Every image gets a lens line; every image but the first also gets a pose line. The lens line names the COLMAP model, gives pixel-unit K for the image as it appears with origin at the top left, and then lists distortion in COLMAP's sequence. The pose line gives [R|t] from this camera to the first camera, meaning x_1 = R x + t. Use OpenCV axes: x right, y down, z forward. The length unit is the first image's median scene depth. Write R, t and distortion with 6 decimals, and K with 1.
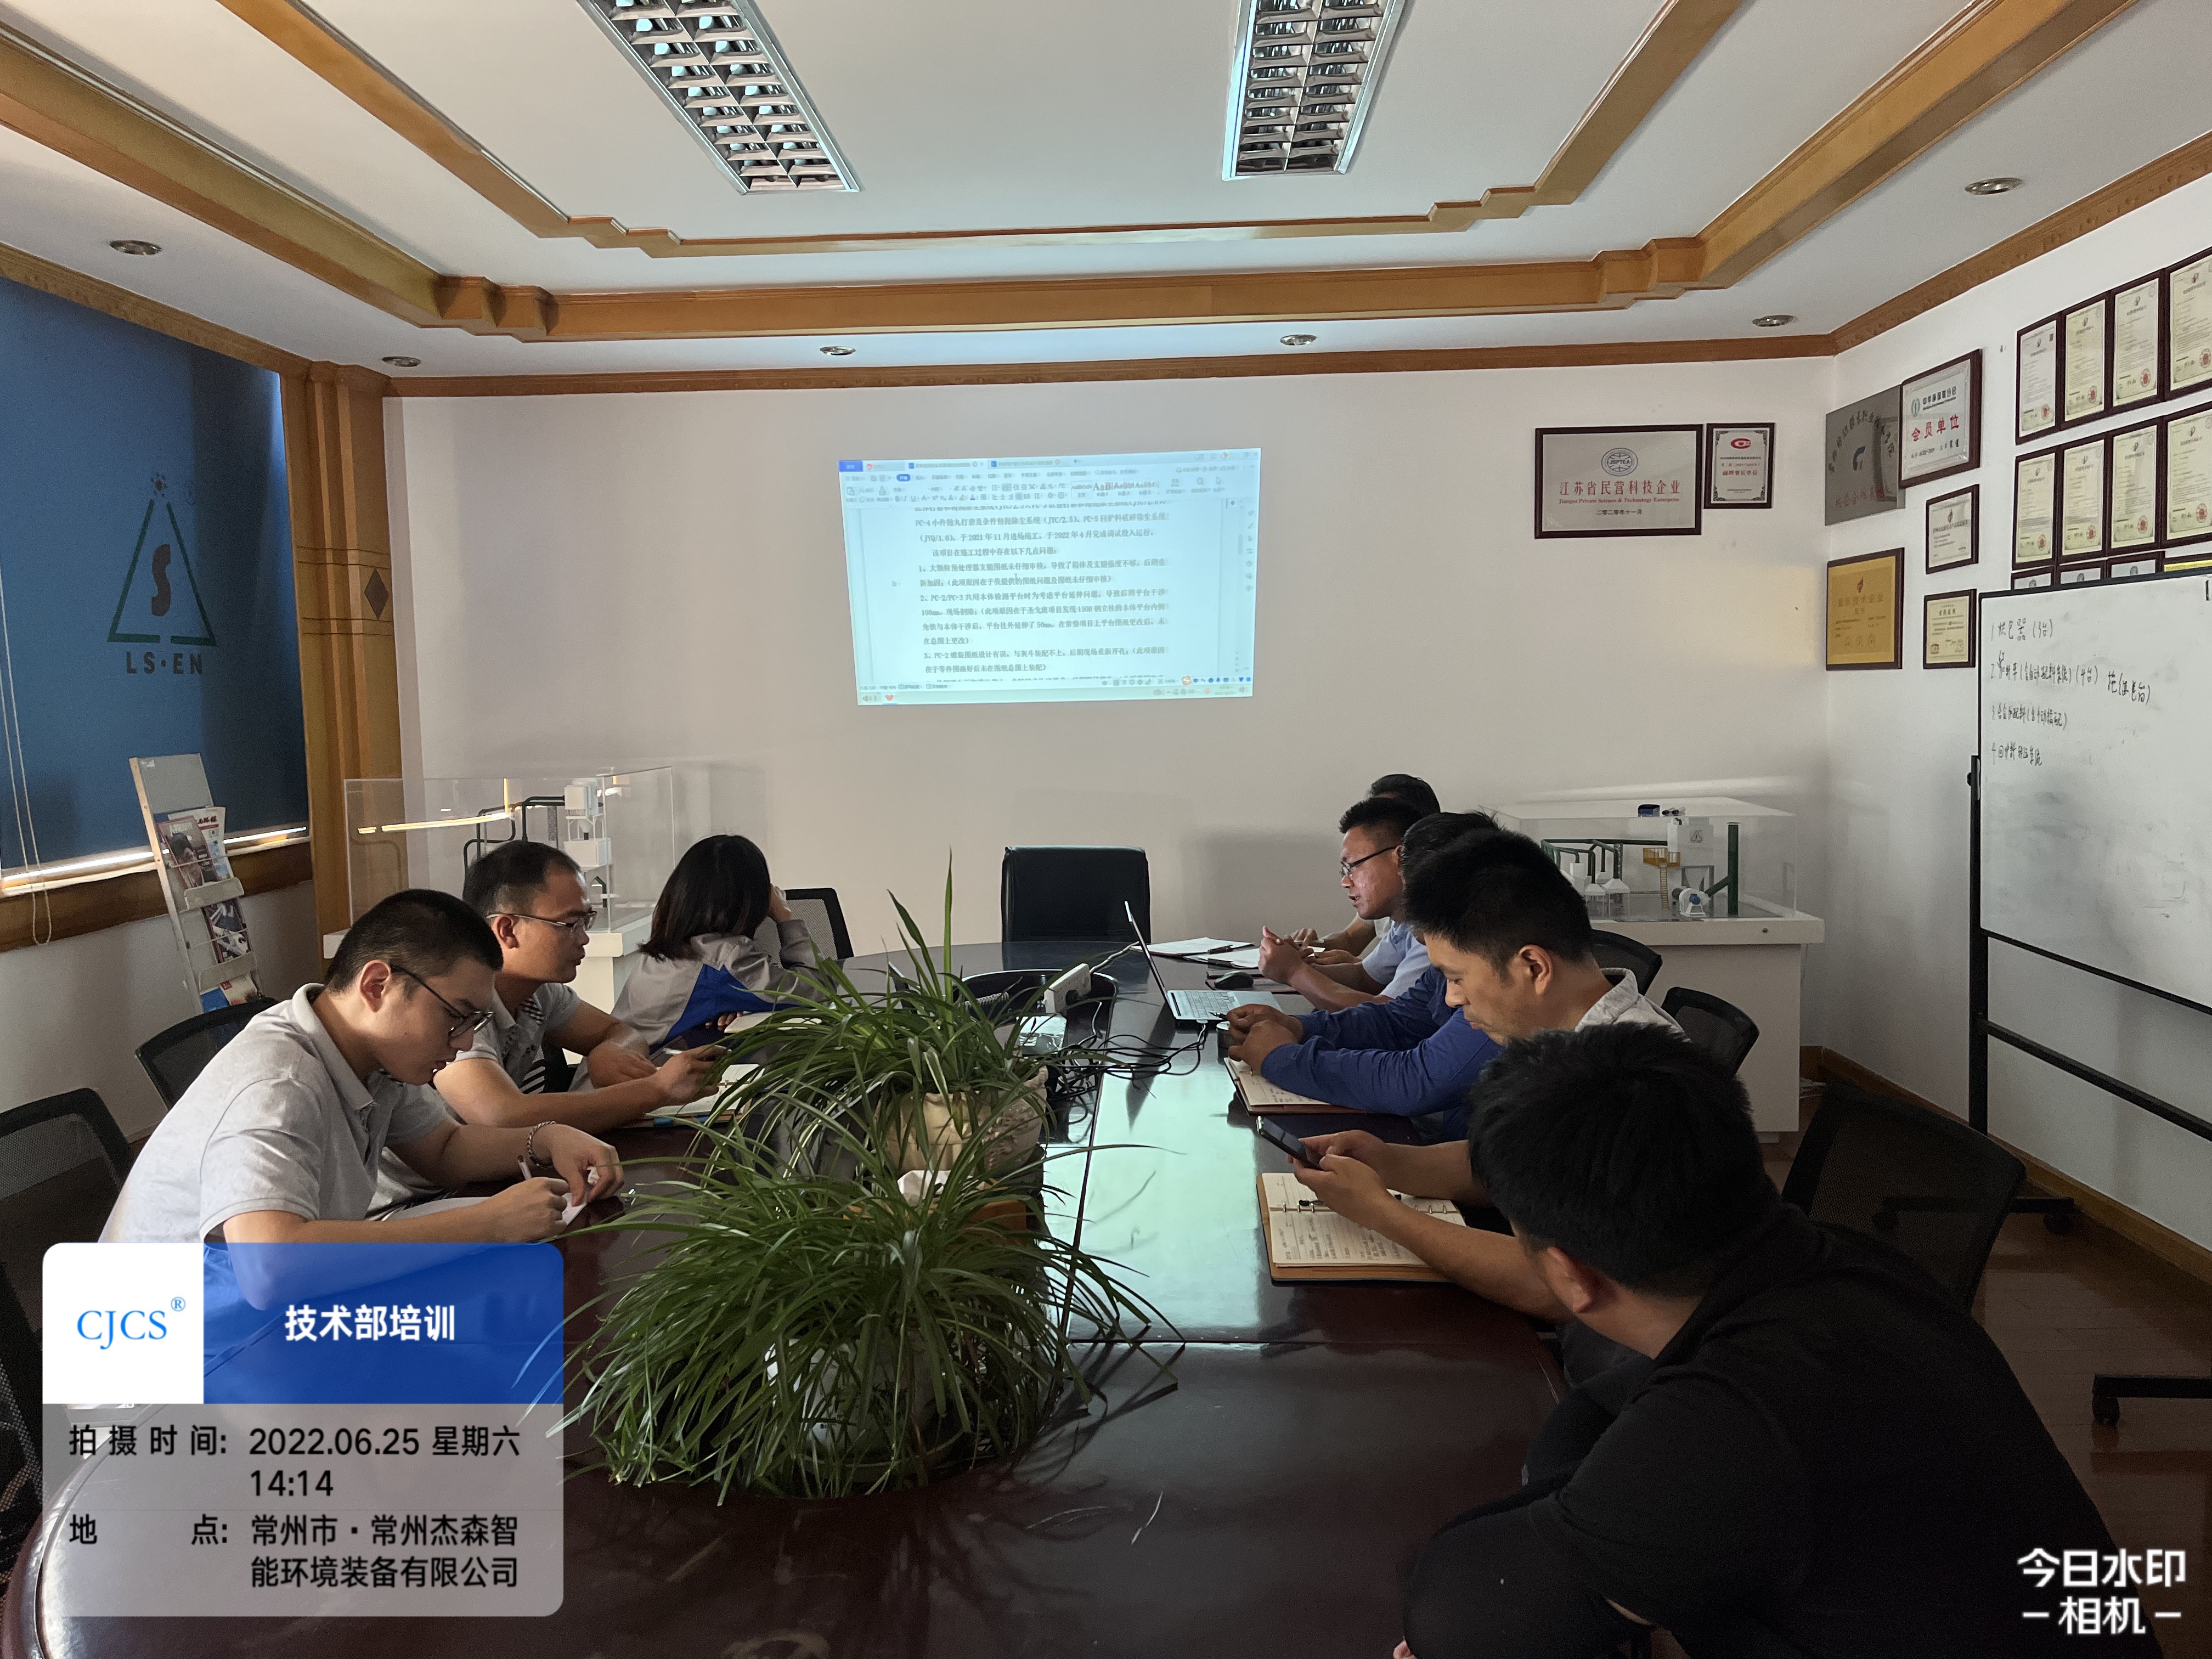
lens RADIAL K [[1660.0, 0, 1126.5], [0, 1660.0, 829.1], [0, 0, 1]] dist [0.049071, -0.061889]
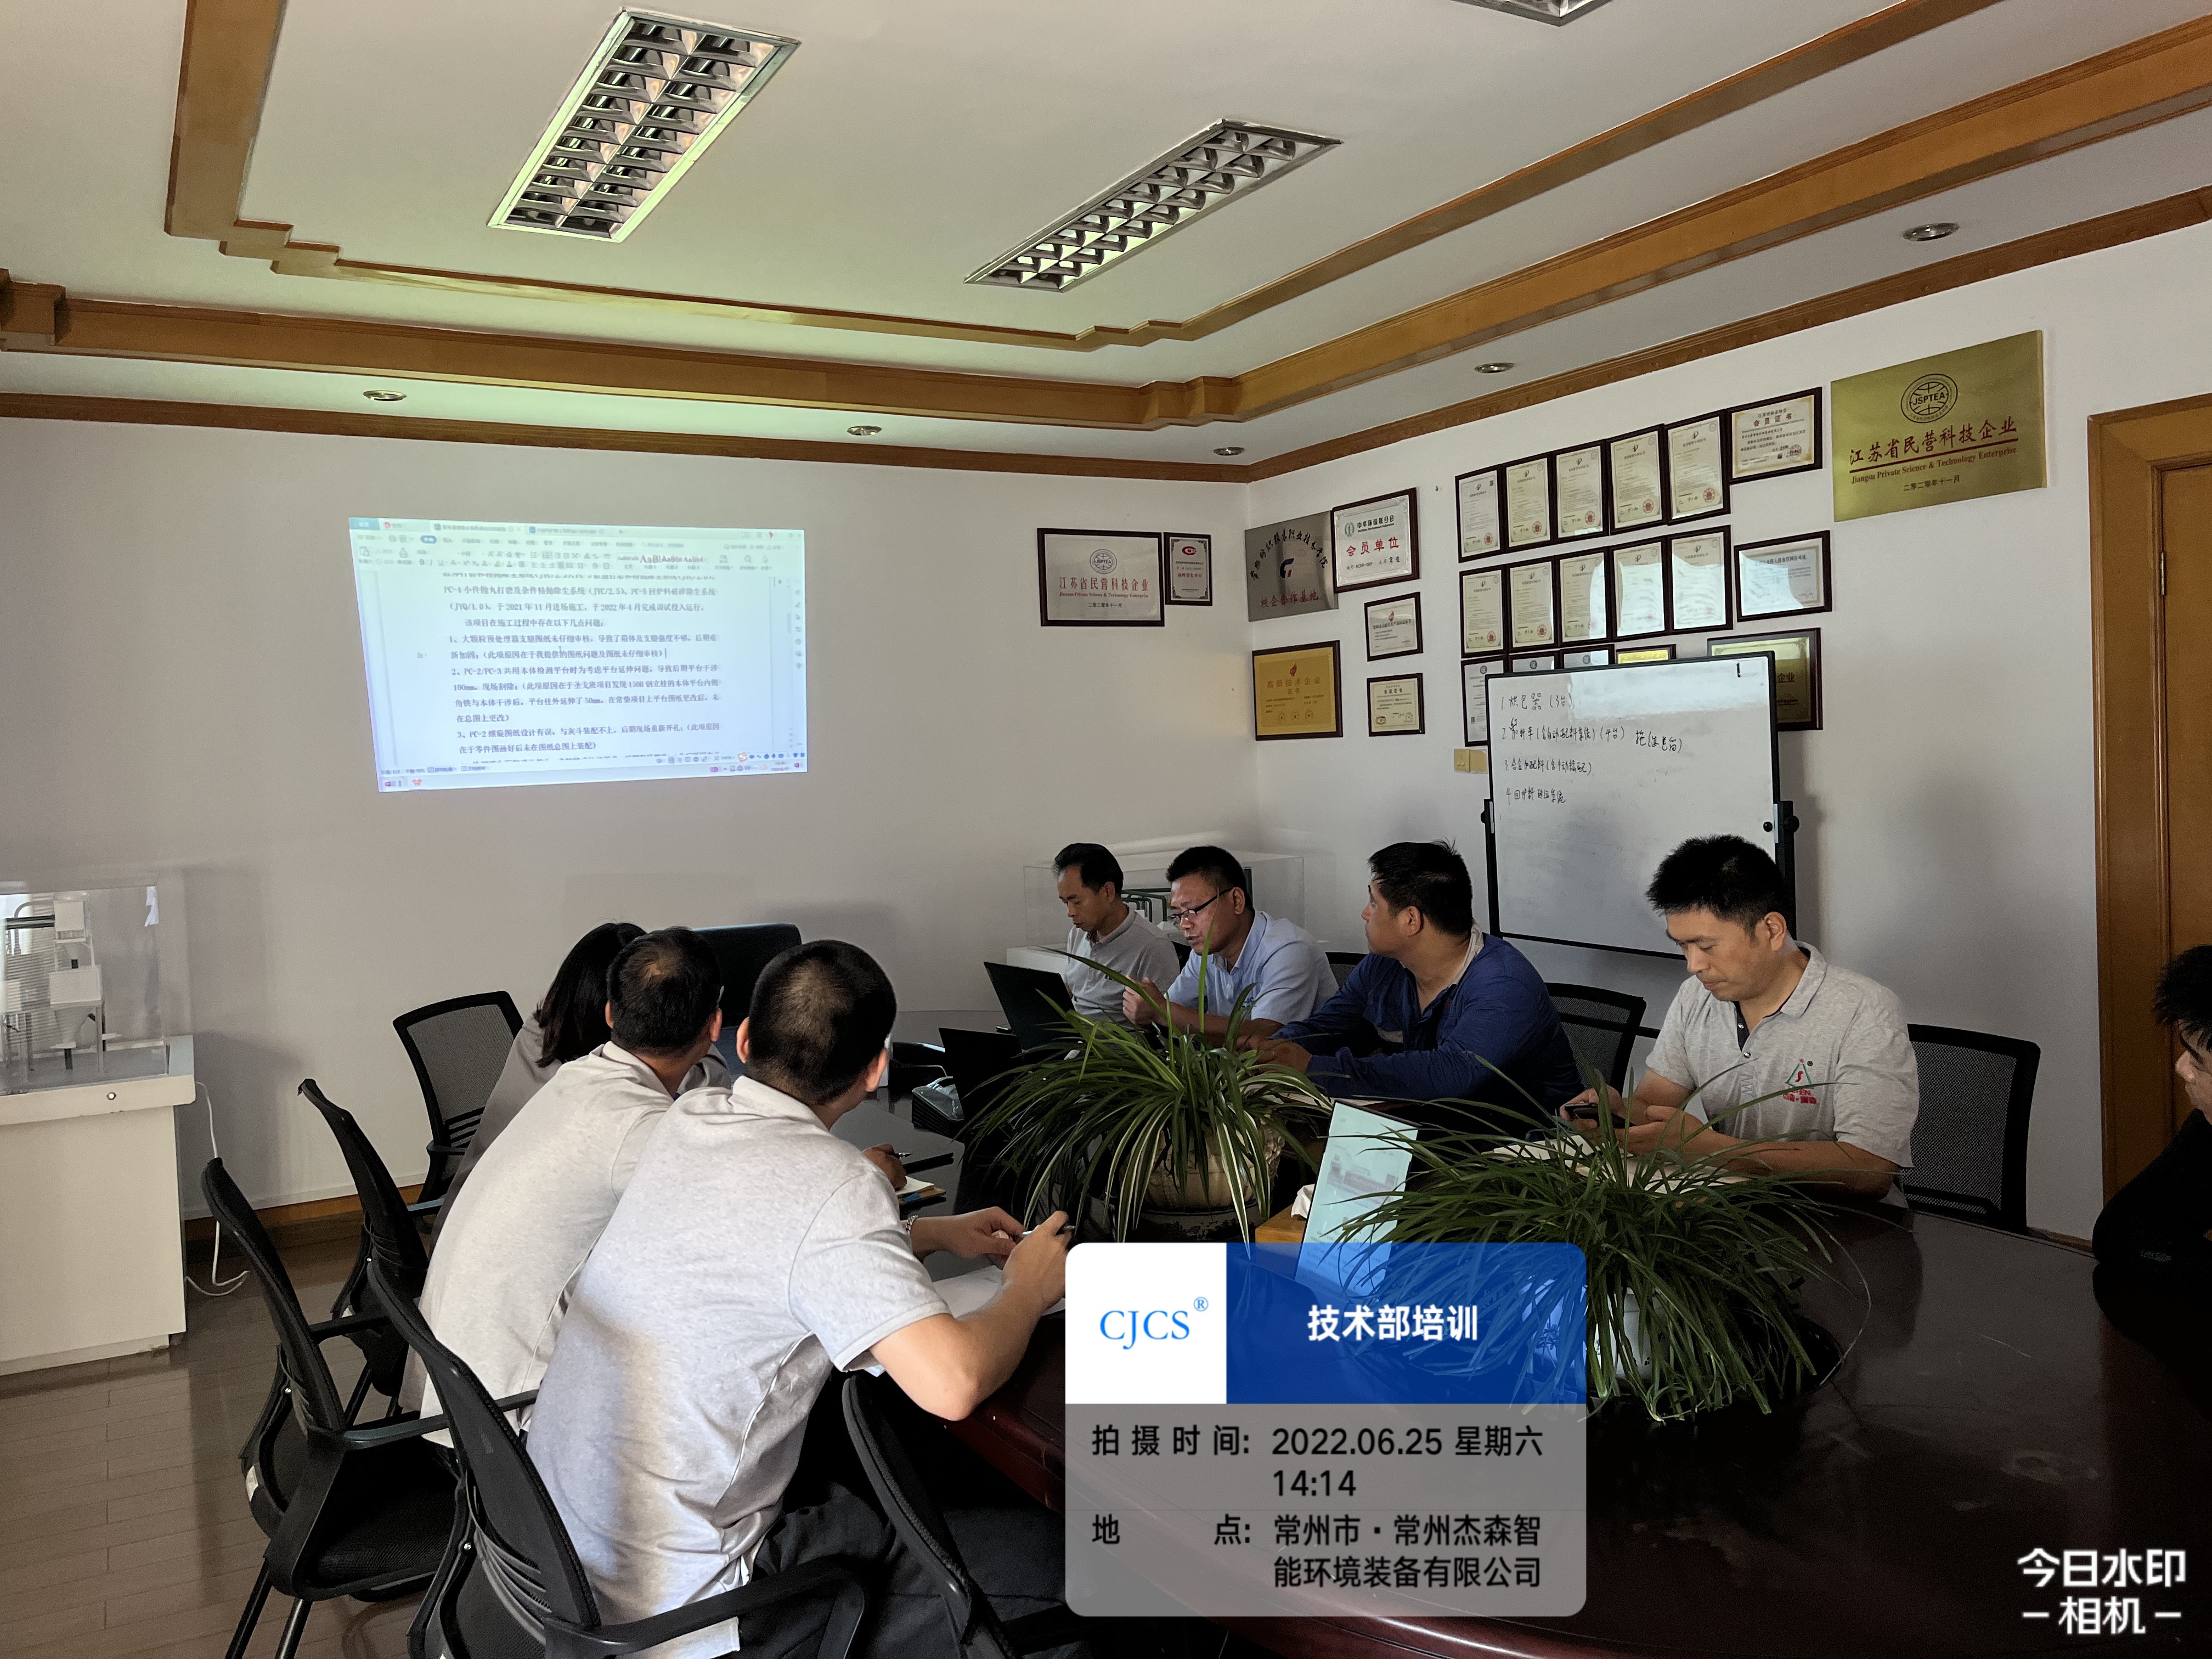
lens RADIAL K [[1660.0, 0, 1108.3], [0, 1660.0, 824.6], [0, 0, 1]] dist [0.049071, -0.061889]
pose [[0.847679, -0.037257, 0.529199, -0.309056], [0.068590, 0.996855, -0.039689, 0.005052], [-0.526056, 0.069942, 0.847569, 0.047336]]
